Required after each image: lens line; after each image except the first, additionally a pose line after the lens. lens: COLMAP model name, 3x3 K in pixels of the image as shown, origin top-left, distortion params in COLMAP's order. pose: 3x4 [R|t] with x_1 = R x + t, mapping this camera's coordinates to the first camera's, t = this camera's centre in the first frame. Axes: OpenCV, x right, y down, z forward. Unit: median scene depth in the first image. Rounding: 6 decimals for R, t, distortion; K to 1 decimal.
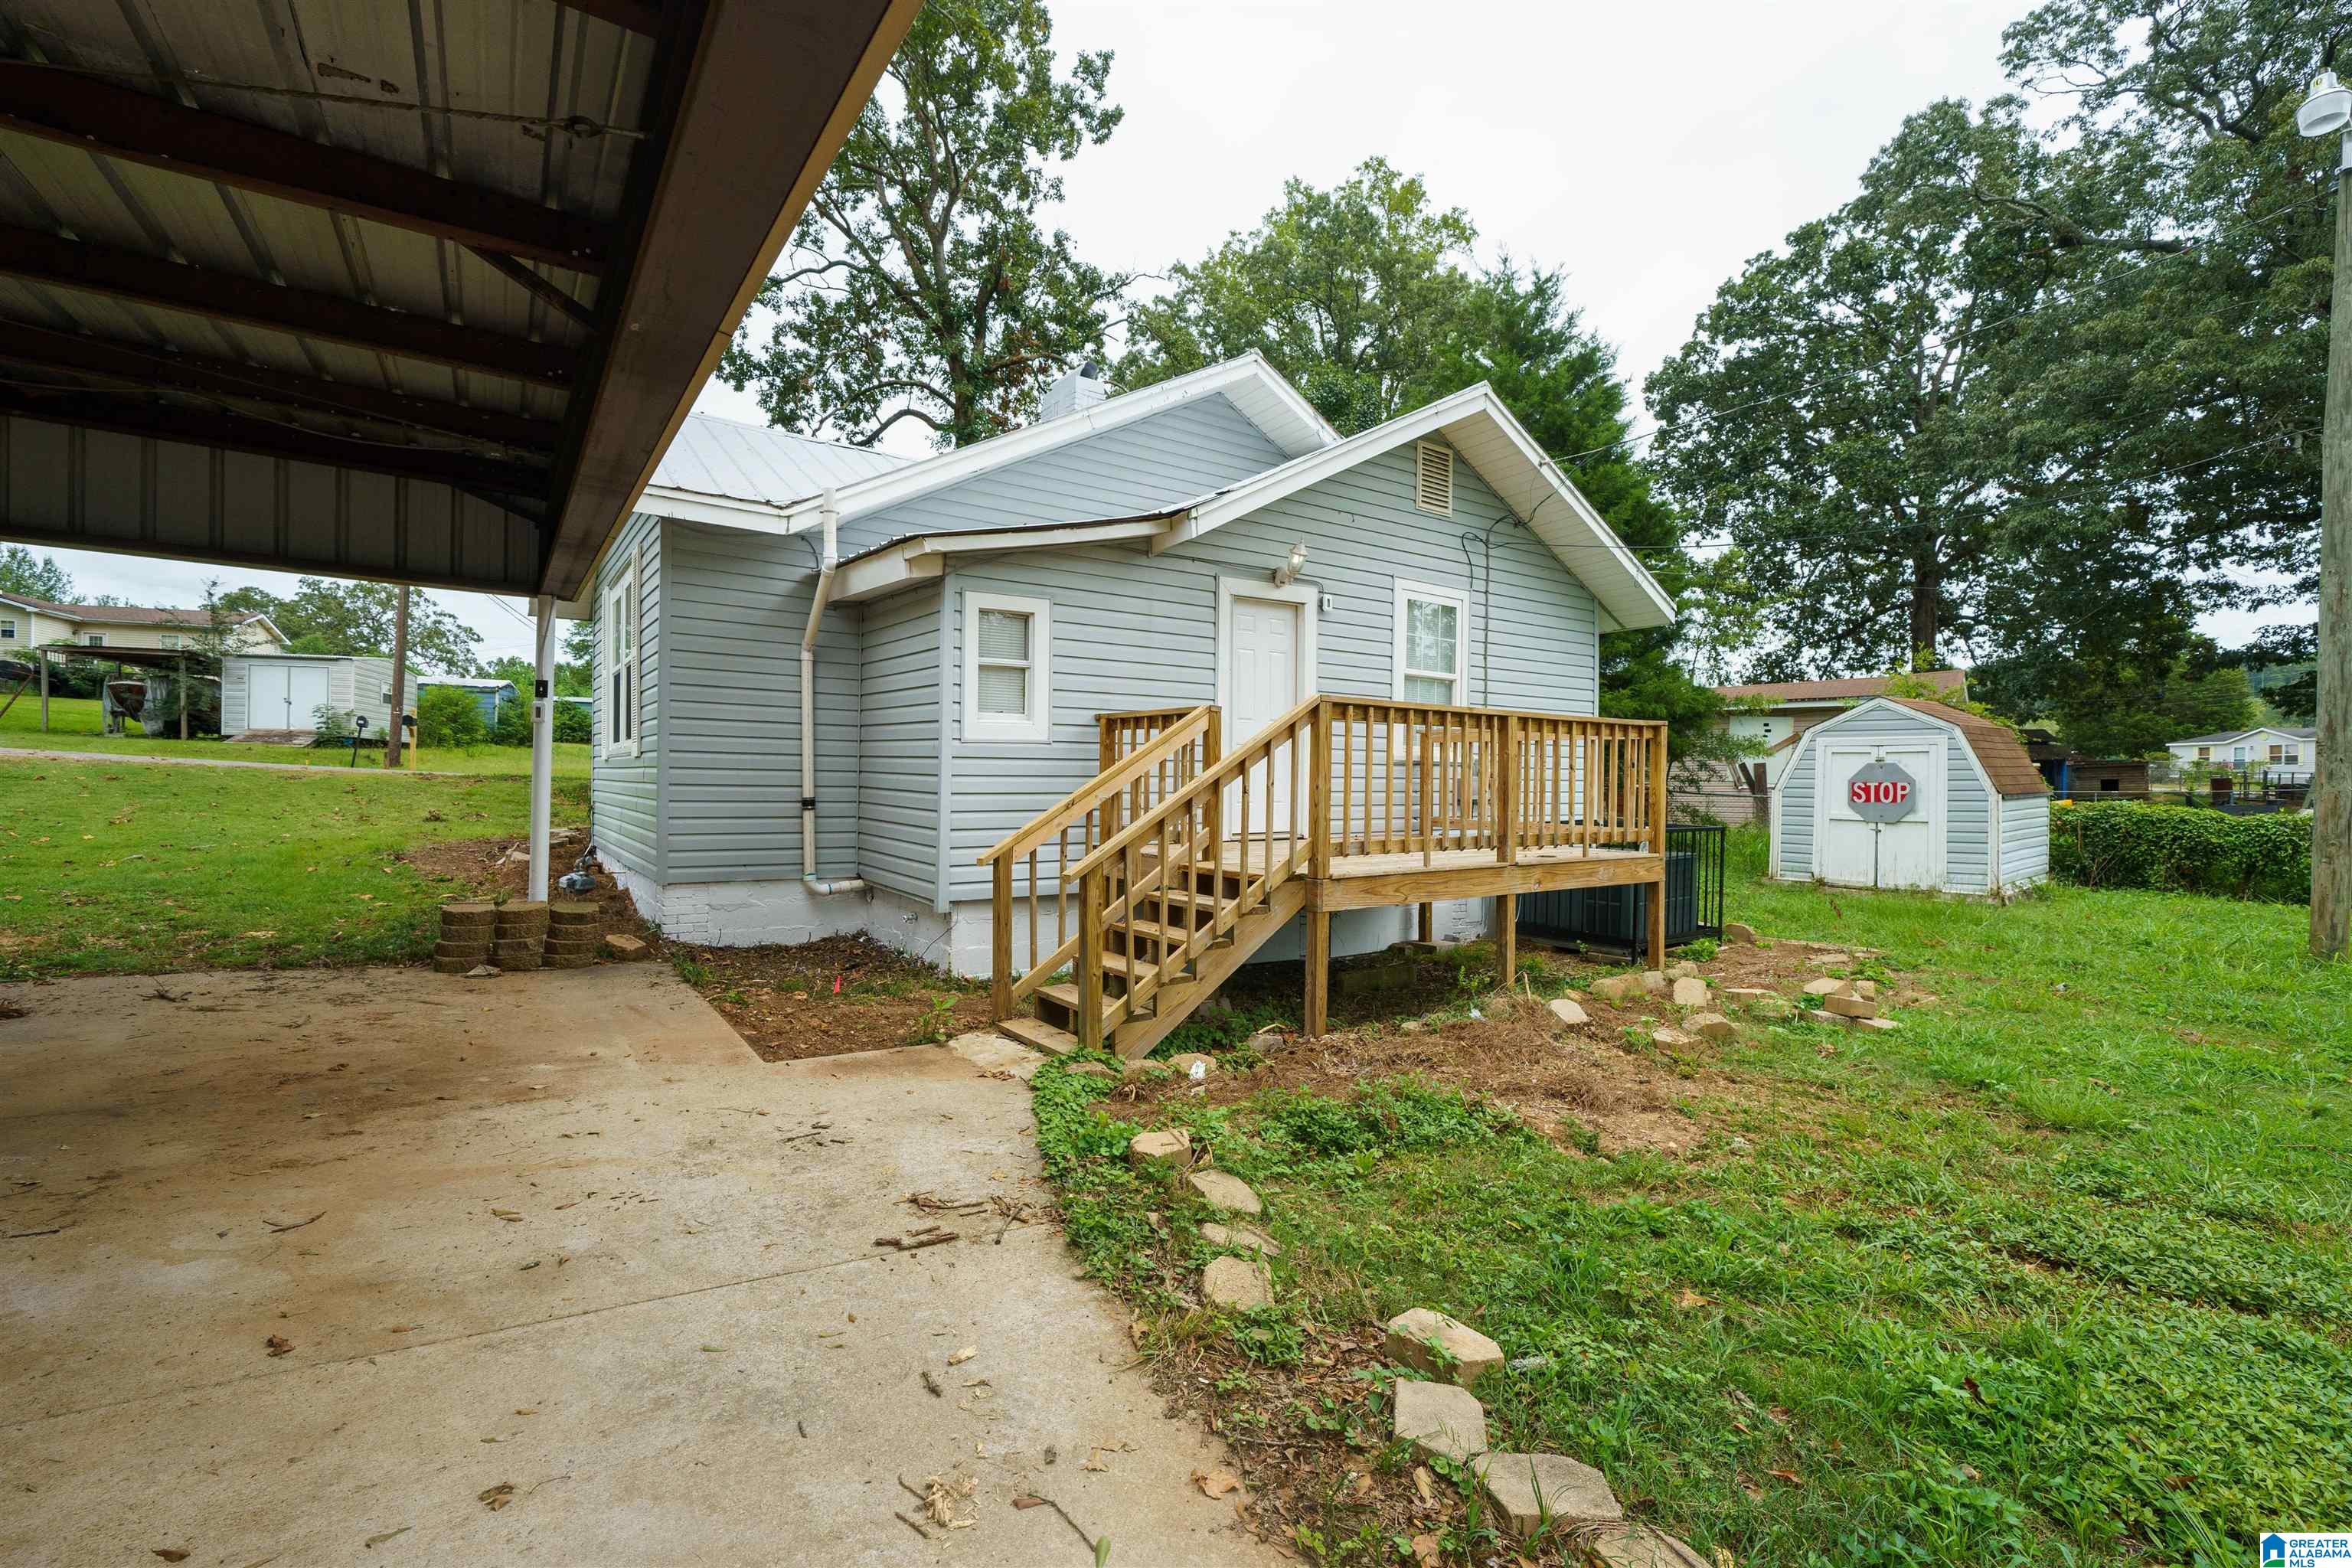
lens RADIAL K [[1041.7, 0, 1187.1], [0, 1041.7, 779.6], [0, 0, 1]] dist [0.000186, 0.000857]
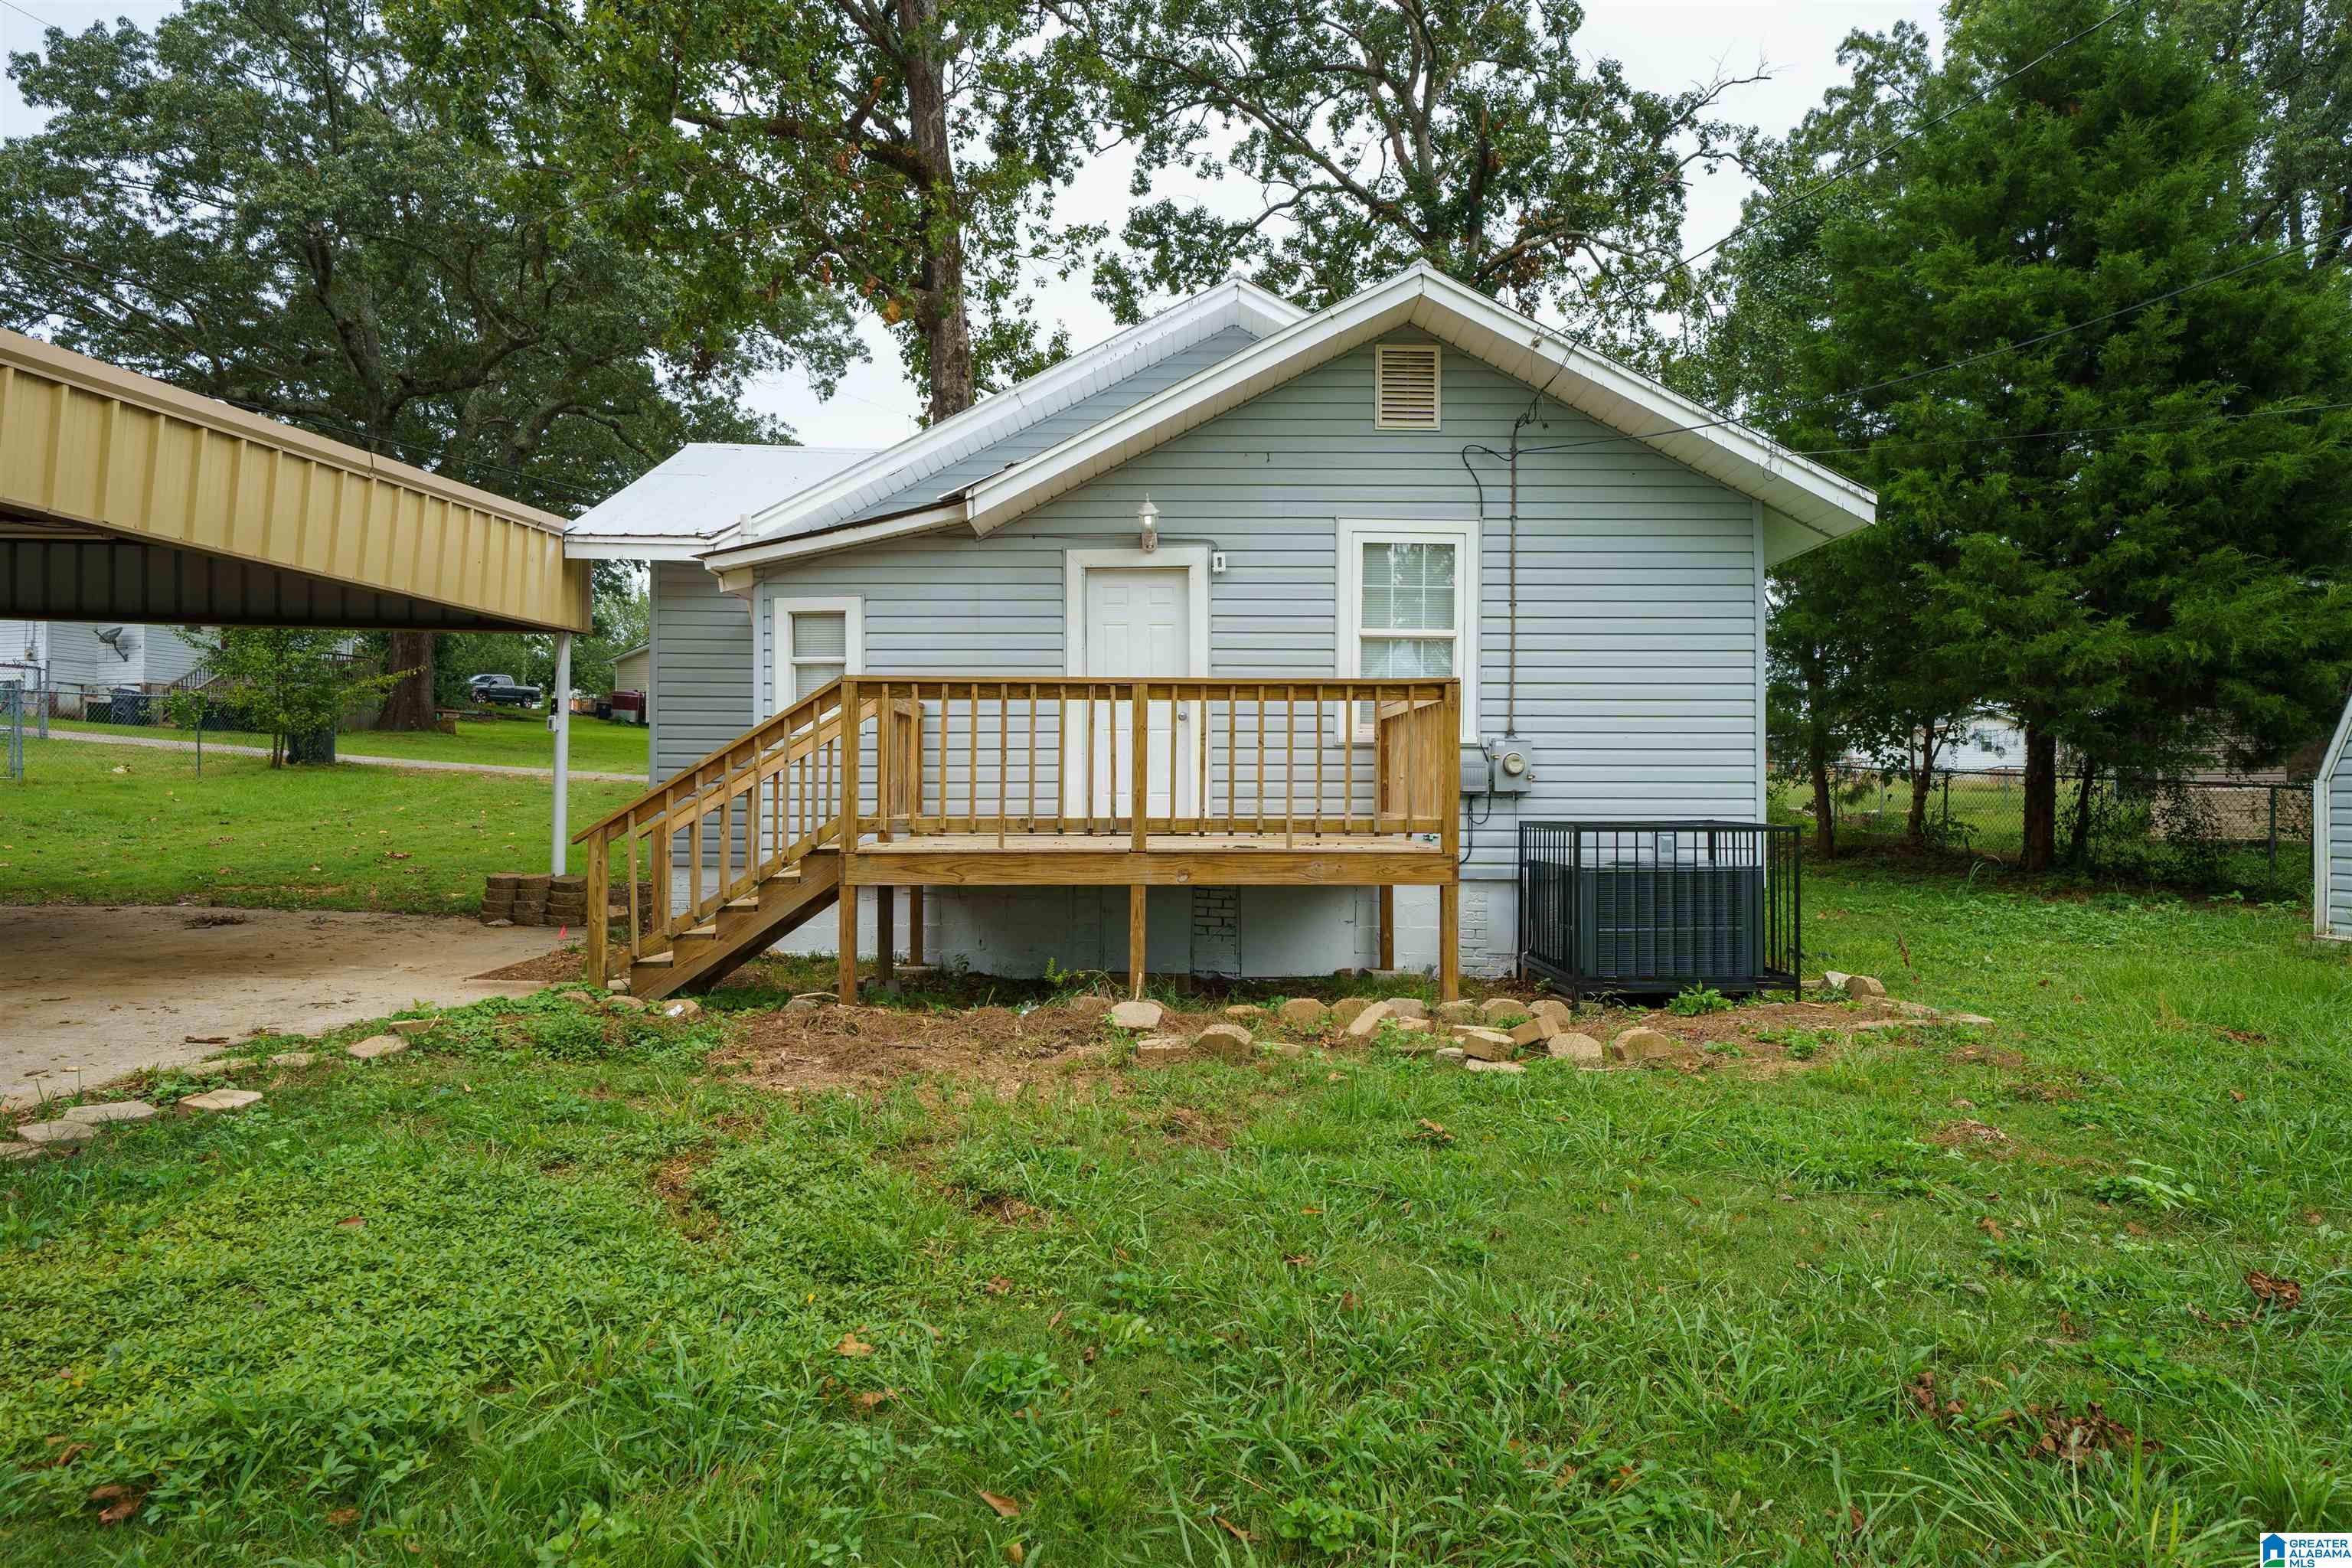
lens RADIAL K [[1378.4, 0, 1155.4], [0, 1378.4, 795.1], [0, 0, 1]] dist [0.000759, 0.001027]
pose [[0.818309, -0.010670, -0.574679, 0.539021], [0.006021, 0.999932, -0.009992, 0.024322], [0.574747, 0.004716, 0.818318, 0.028421]]
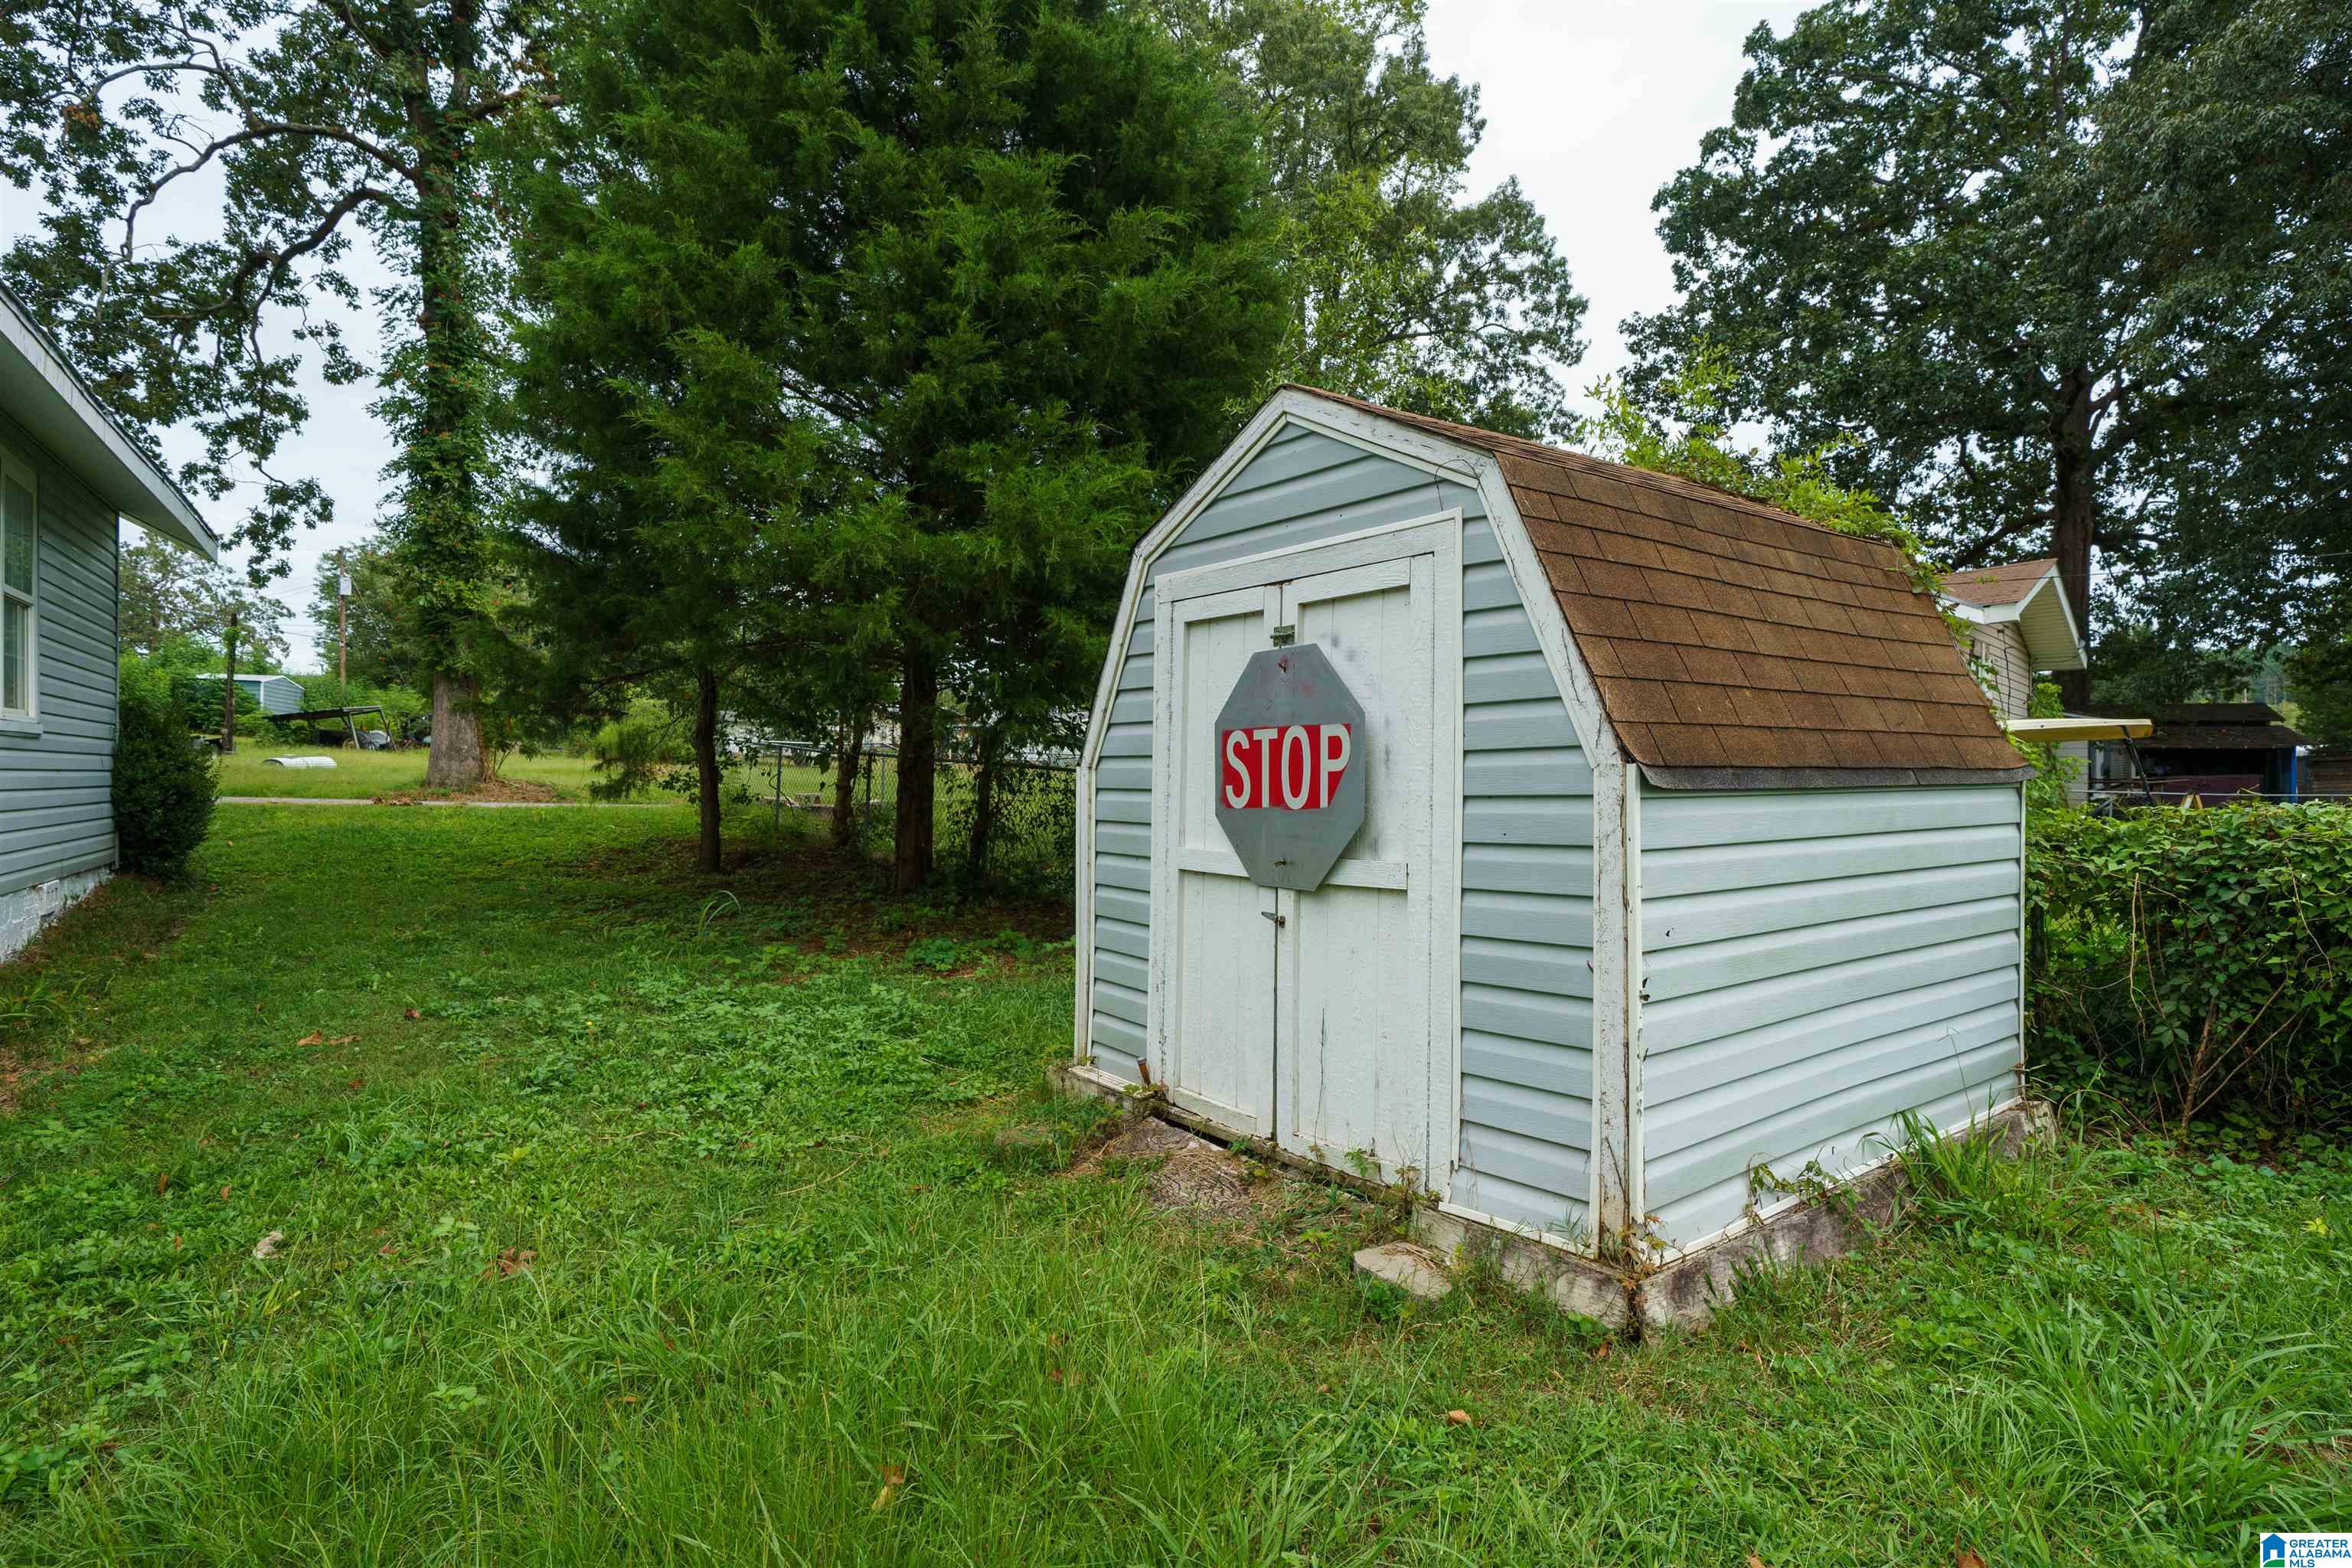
lens RADIAL K [[1251.8, 0, 1183.8], [0, 1251.8, 774.1], [0, 0, 1]] dist [0.004625, 0.002276]
pose [[0.999347, -0.002825, -0.036034, 0.683356], [0.002440, 0.999939, -0.010733, 0.017782], [0.036062, 0.010638, 0.999293, 0.732743]]
